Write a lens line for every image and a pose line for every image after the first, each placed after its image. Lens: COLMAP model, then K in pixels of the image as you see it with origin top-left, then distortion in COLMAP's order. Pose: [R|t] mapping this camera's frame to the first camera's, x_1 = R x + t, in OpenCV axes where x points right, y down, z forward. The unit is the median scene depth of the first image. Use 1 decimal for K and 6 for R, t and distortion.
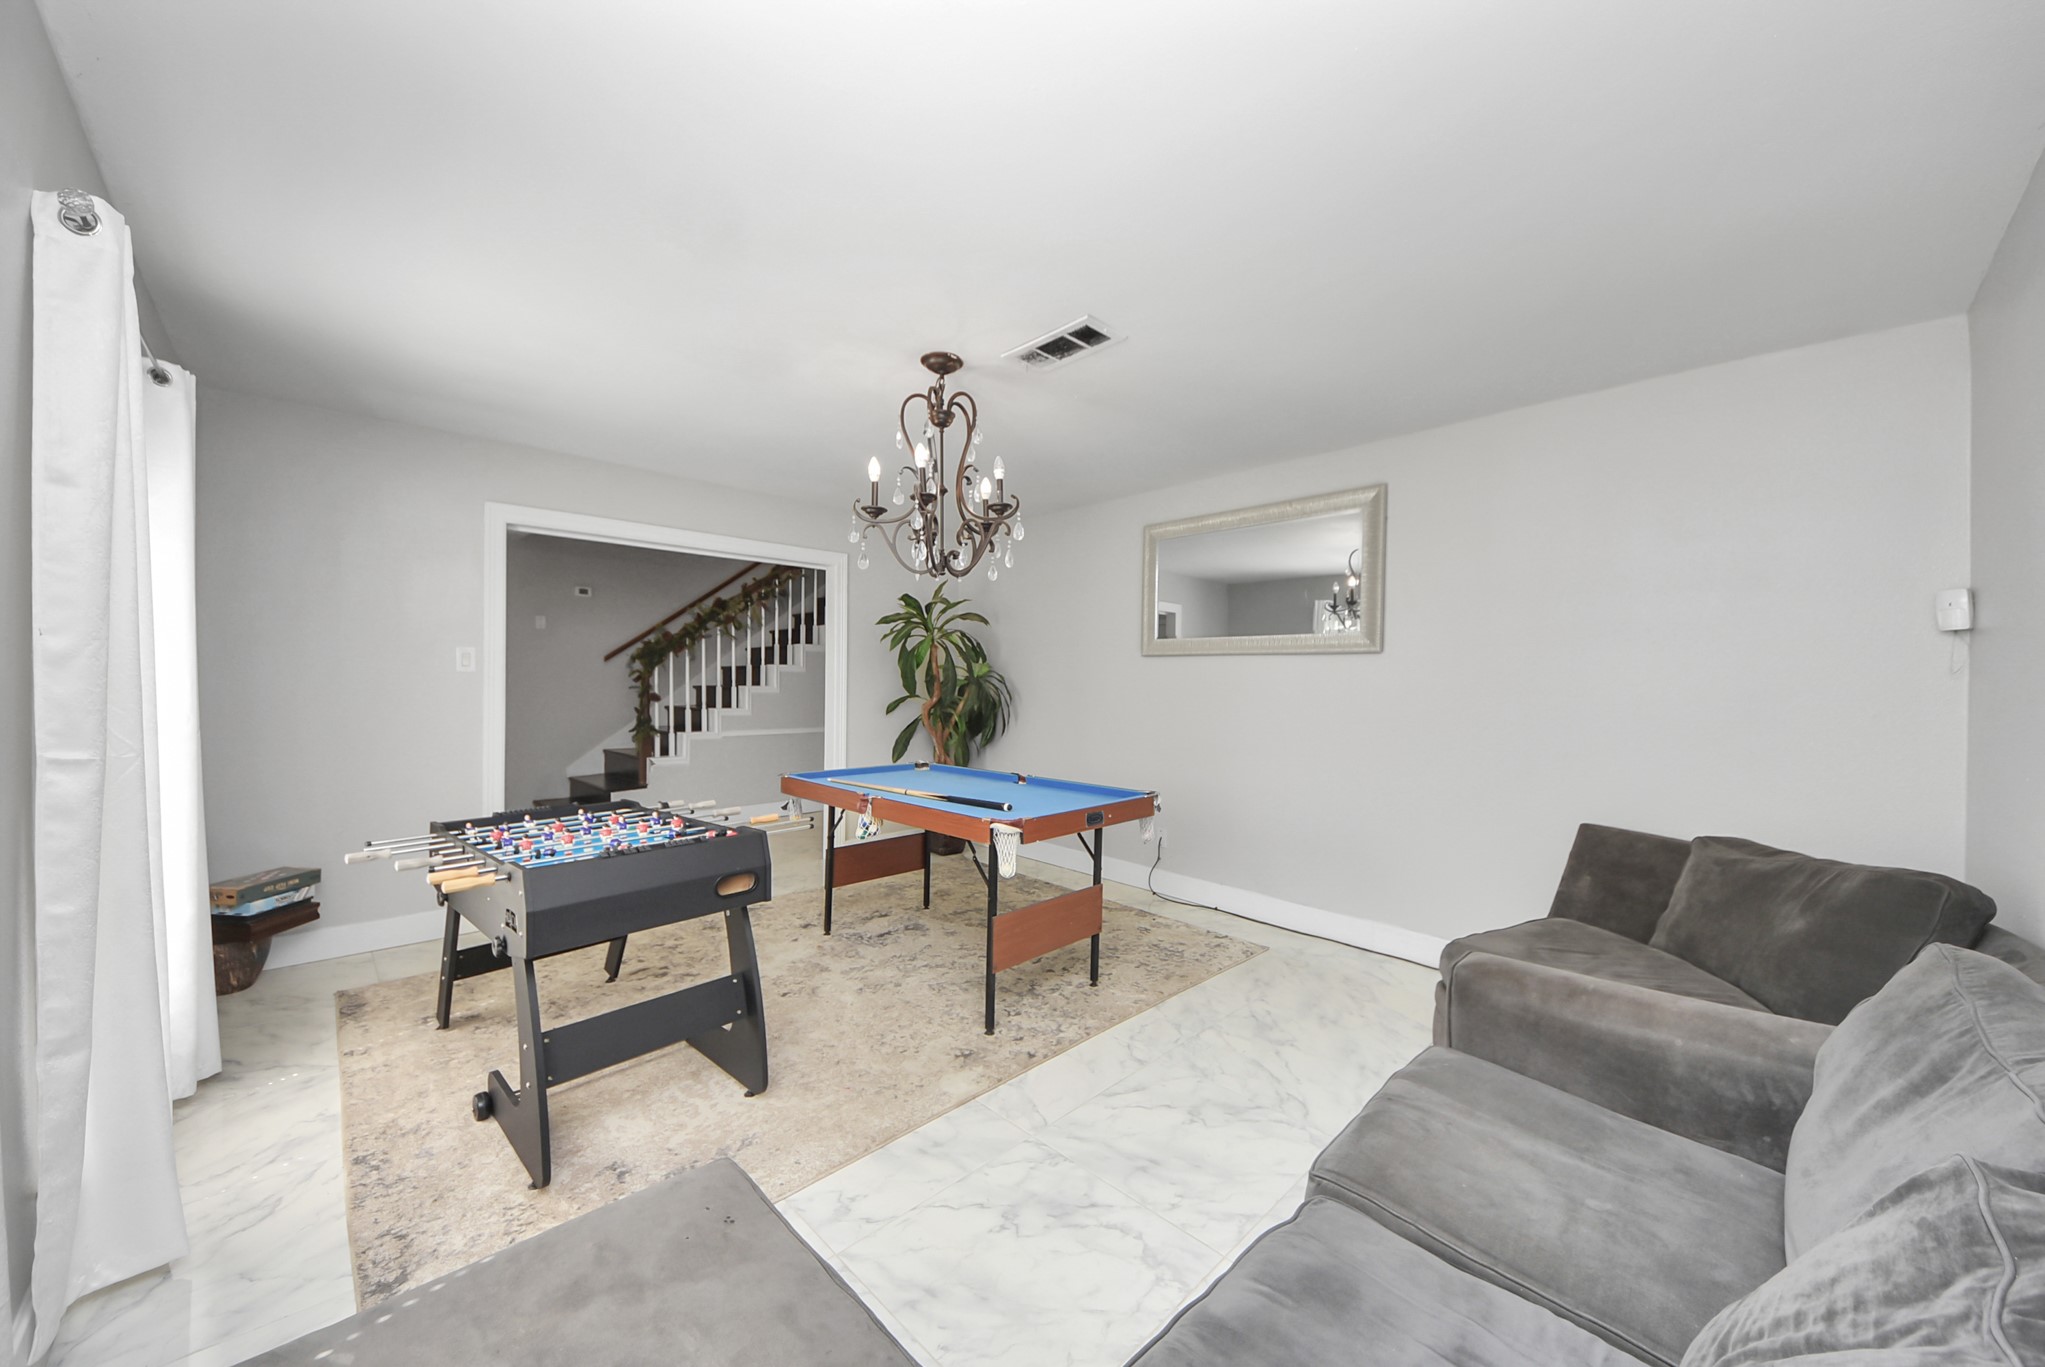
lens RADIAL K [[737.3, 0, 1019.8], [0, 737.3, 676.4], [0, 0, 1]] dist [-0.010036, -0.000424]
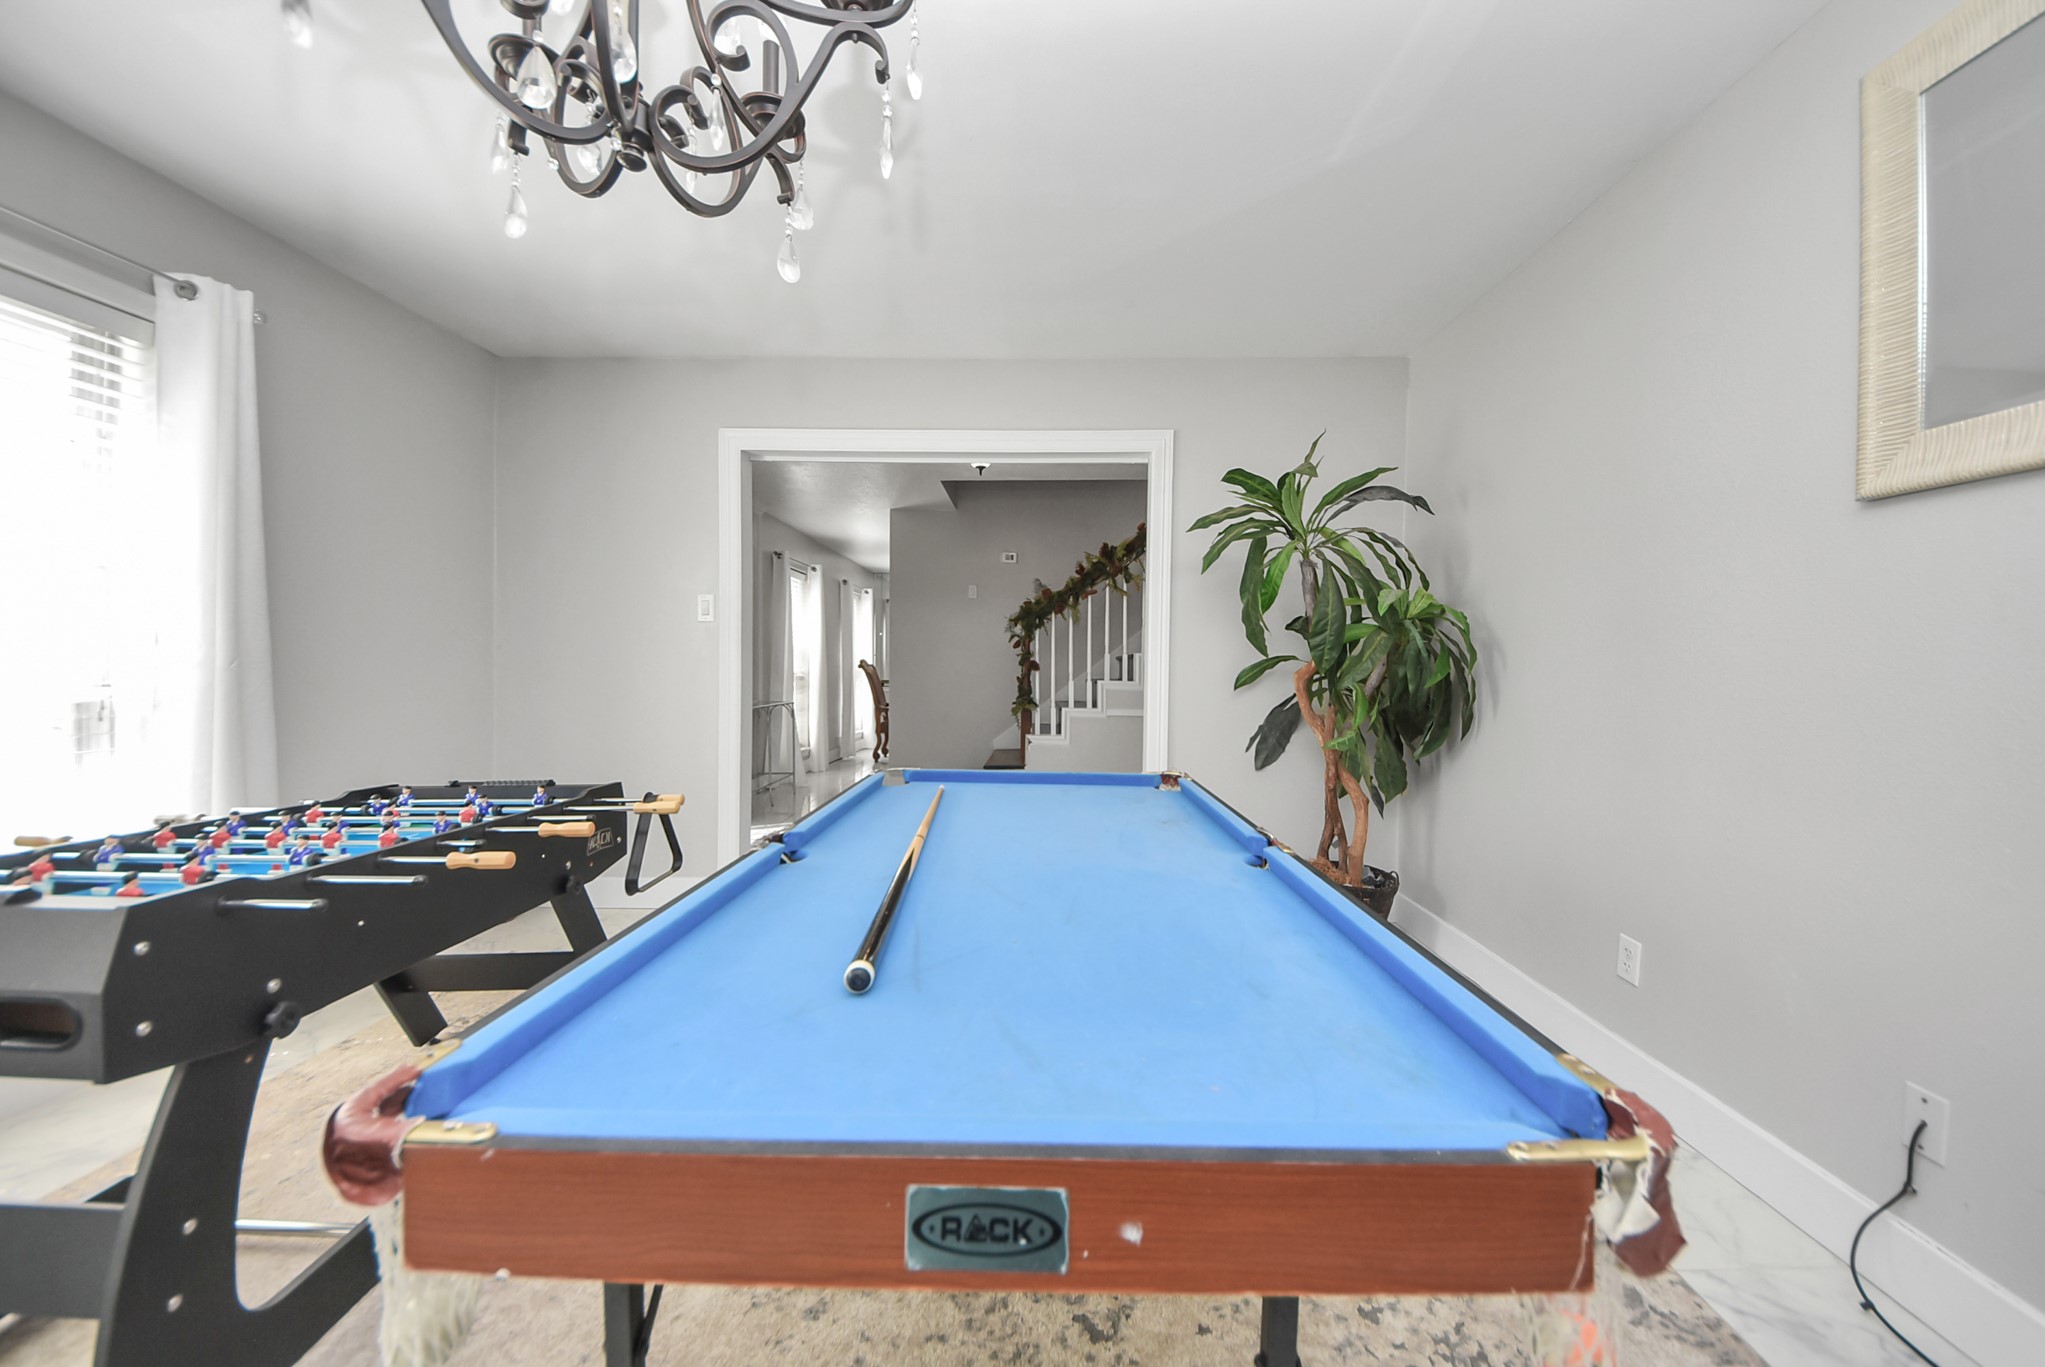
lens RADIAL K [[737.3, 0, 1019.8], [0, 737.3, 676.4], [0, 0, 1]] dist [-0.010036, -0.000424]
pose [[0.705473, 0.011978, -0.708635, 0.112441], [-0.002842, 0.999897, 0.014071, 0.033027], [0.708731, -0.007913, 0.705434, 0.443616]]
